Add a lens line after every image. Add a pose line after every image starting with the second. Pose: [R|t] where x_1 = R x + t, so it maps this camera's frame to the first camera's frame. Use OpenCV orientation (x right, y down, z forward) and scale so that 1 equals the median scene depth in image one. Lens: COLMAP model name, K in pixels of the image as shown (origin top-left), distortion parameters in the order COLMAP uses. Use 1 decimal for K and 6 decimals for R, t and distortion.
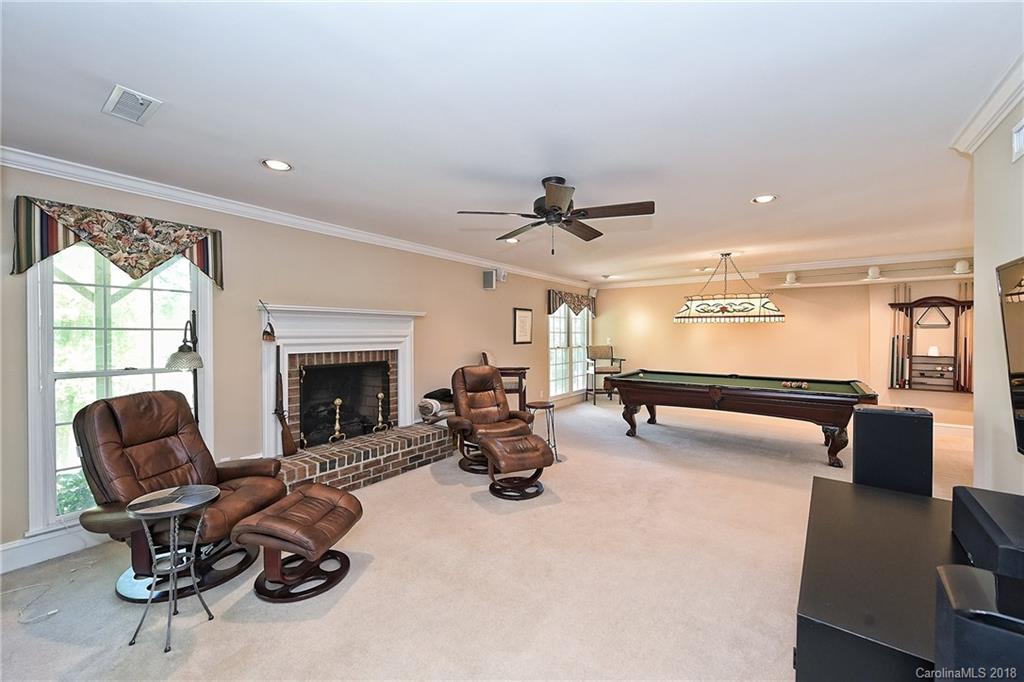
lens RADIAL K [[407.2, 0, 516.1], [0, 407.2, 339.3], [0, 0, 1]] dist [0.004337, -0.000916]
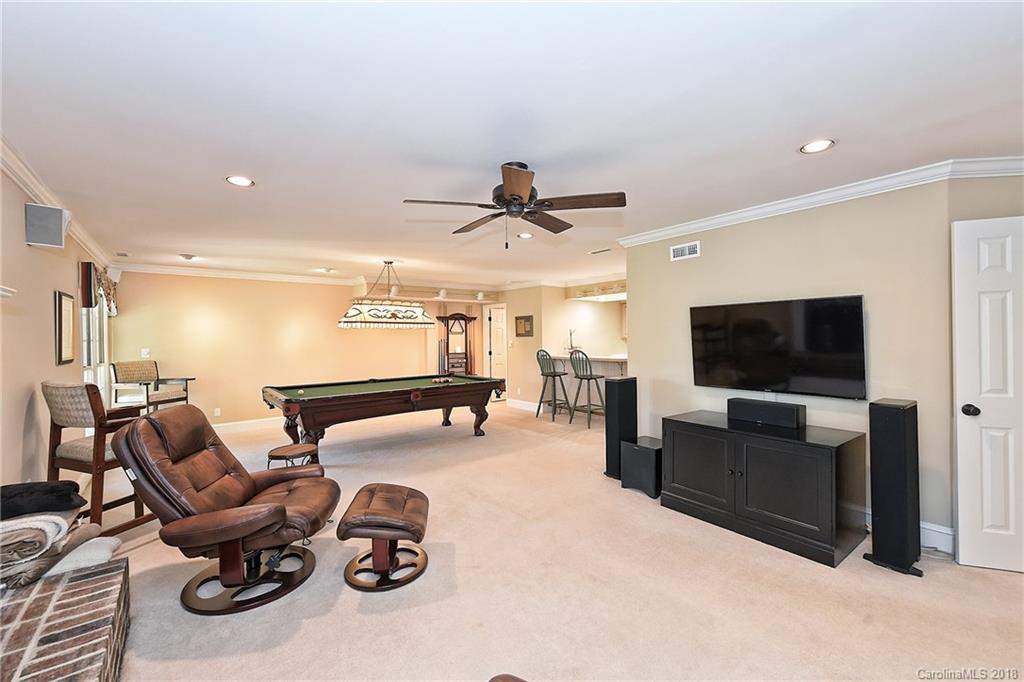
lens RADIAL K [[419.8, 0, 515.9], [0, 419.8, 338.2], [0, 0, 1]] dist [0.004720, 0.001195]
pose [[0.263502, -0.007398, 0.964630, -0.419093], [0.025879, 0.999665, 0.000597, -0.007974], [-0.964312, 0.024807, 0.263606, 0.401259]]
